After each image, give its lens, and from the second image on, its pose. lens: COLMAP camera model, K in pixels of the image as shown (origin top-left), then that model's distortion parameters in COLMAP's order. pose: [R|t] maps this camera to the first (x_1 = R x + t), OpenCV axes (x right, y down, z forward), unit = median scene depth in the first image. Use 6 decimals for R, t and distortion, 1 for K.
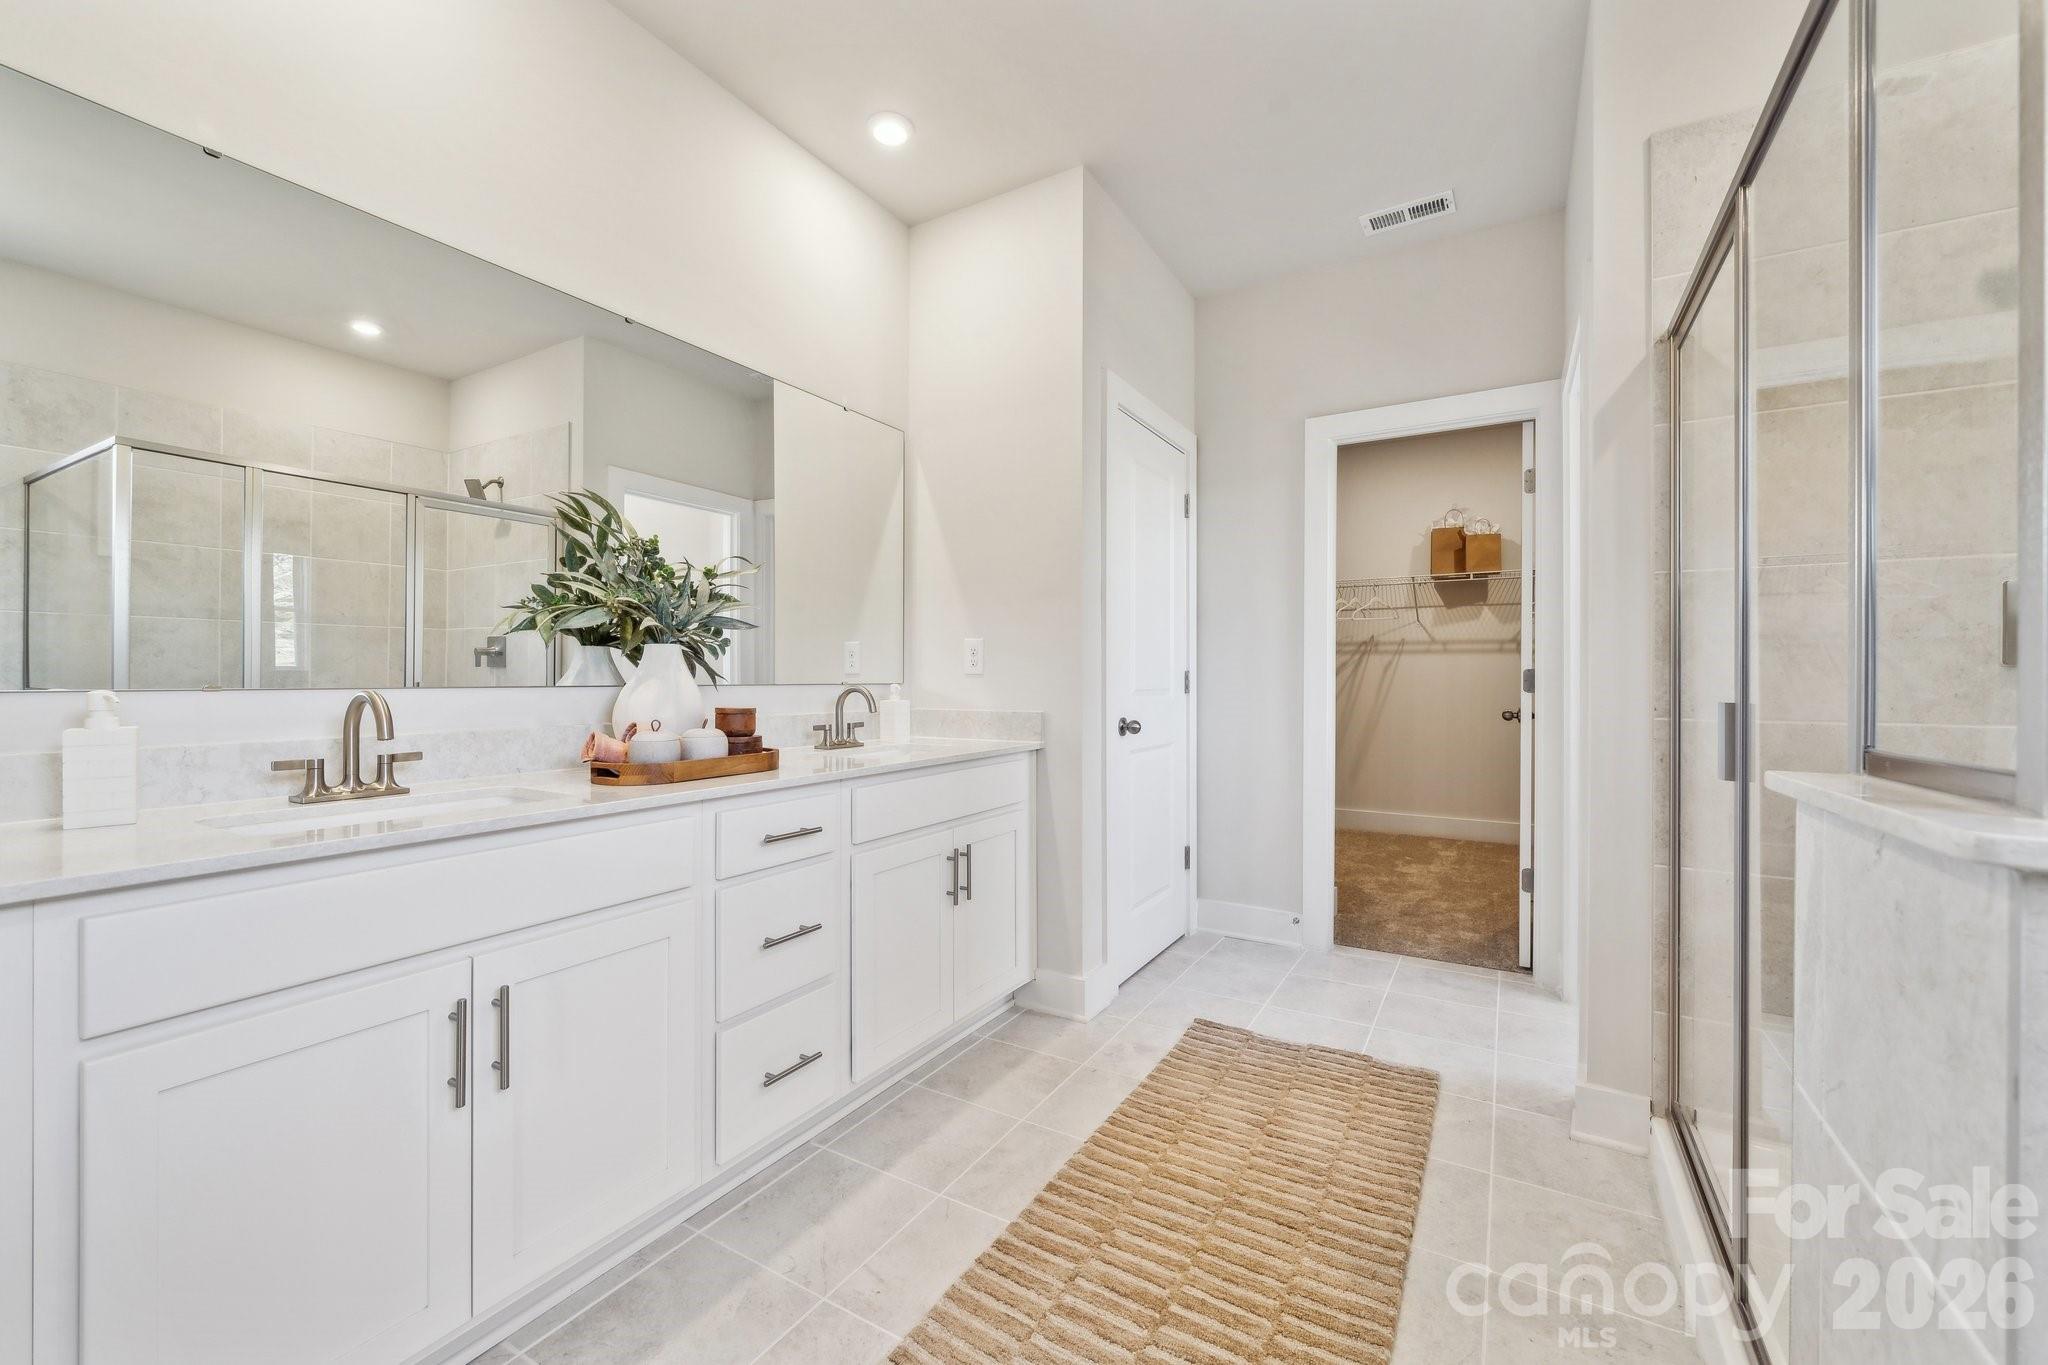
lens RADIAL K [[813.2, 0, 1022.6], [0, 813.2, 673.2], [0, 0, 1]] dist [-0.001423, -0.000240]
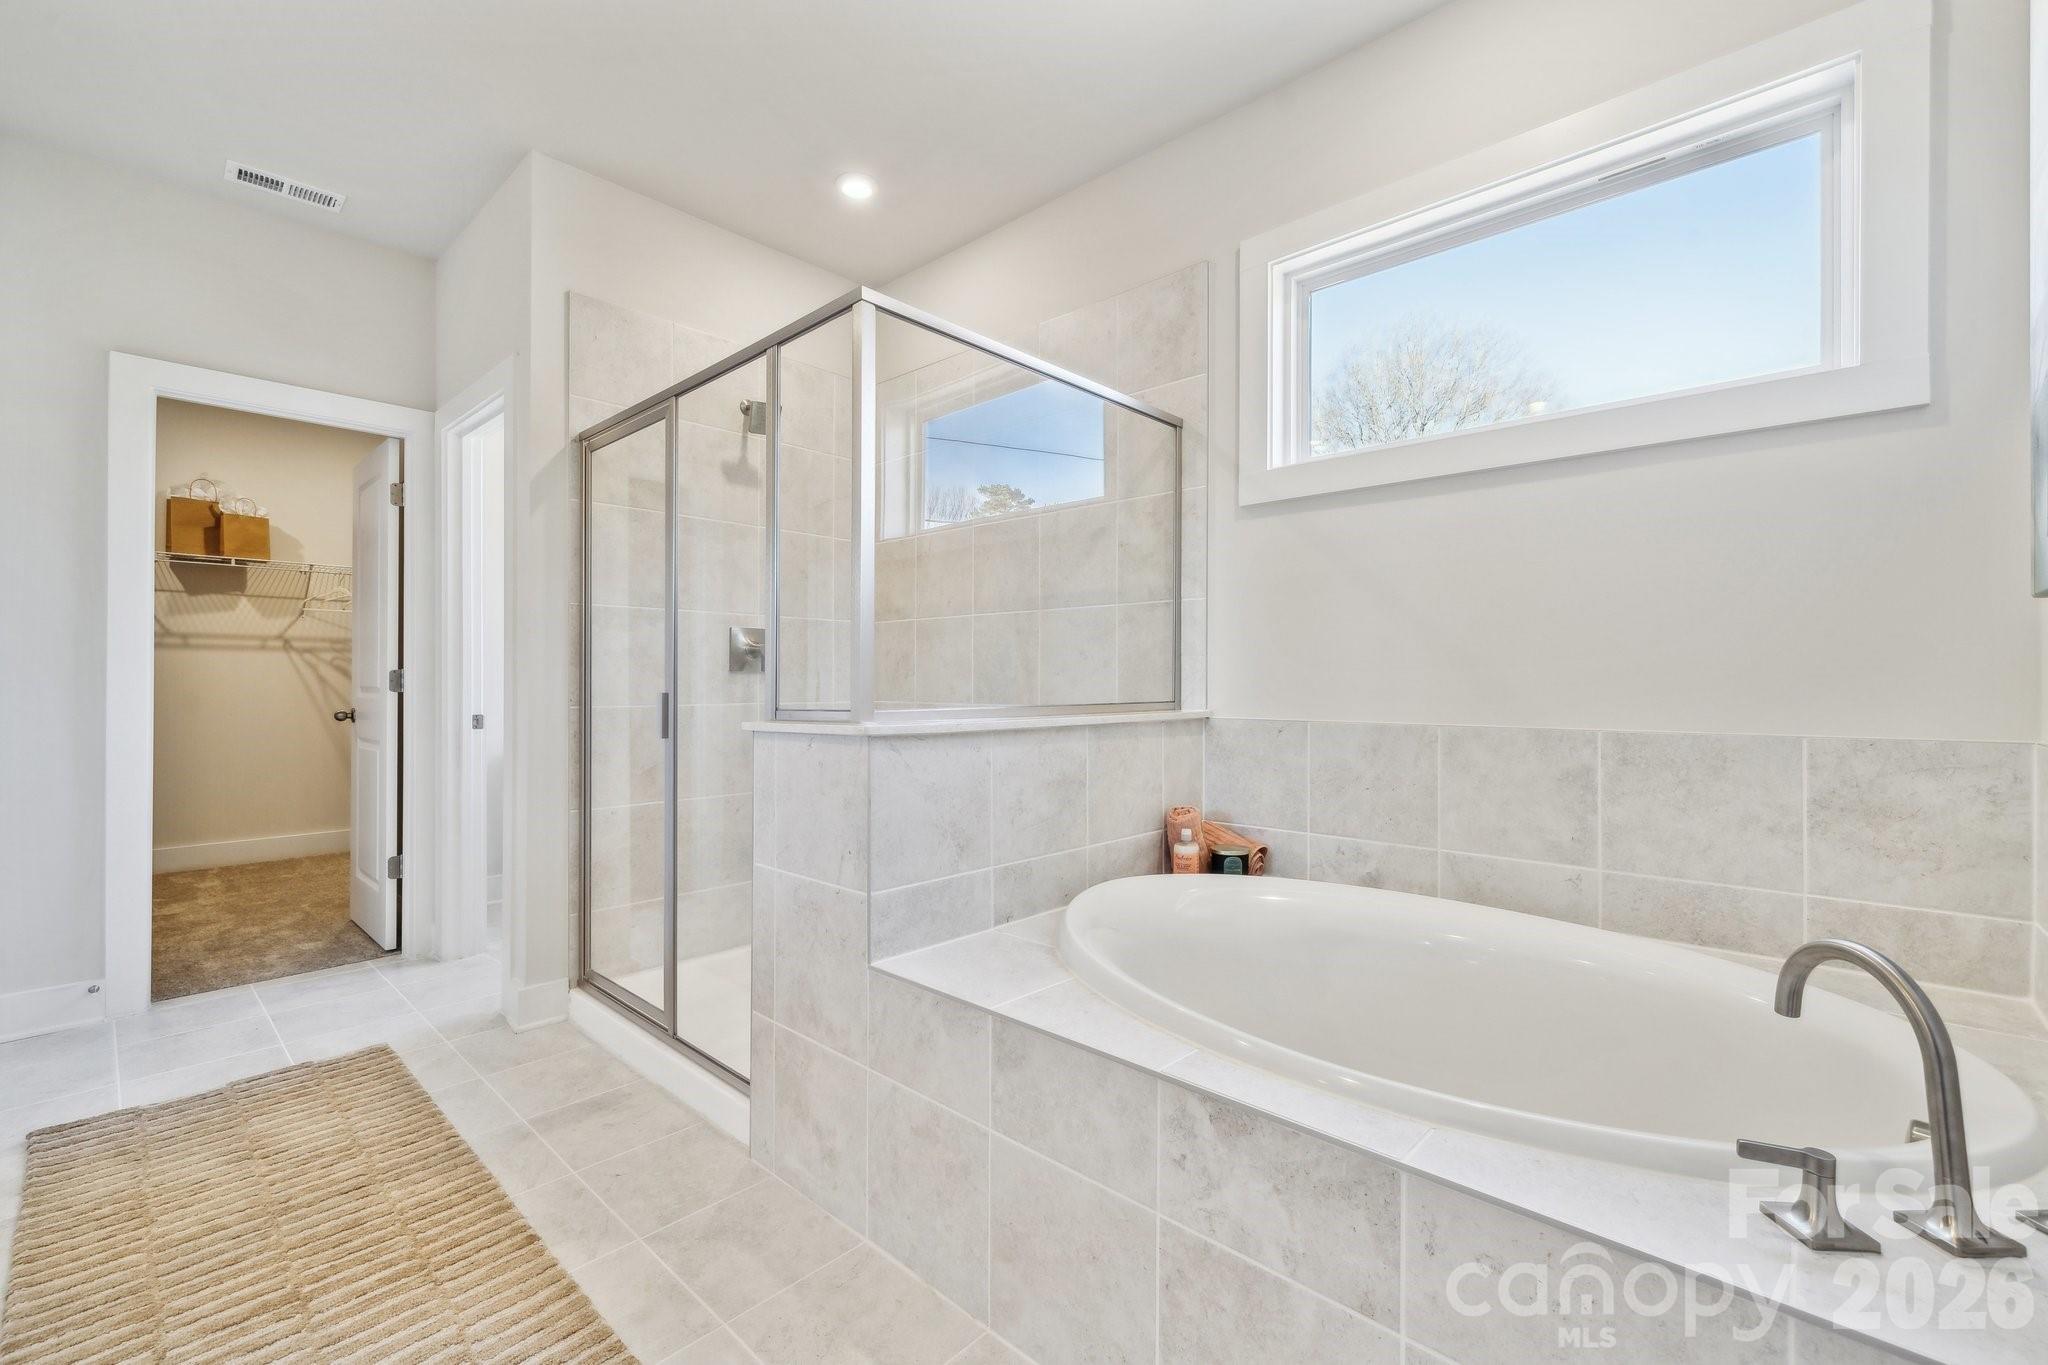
lens RADIAL K [[813.2, 0, 1022.6], [0, 813.2, 673.2], [0, 0, 1]] dist [-0.001423, -0.000240]
pose [[0.220306, 0.006253, 0.975411, -0.306950], [-0.005991, 0.999969, -0.005057, -0.001145], [-0.975412, -0.004729, 0.220337, -0.054656]]
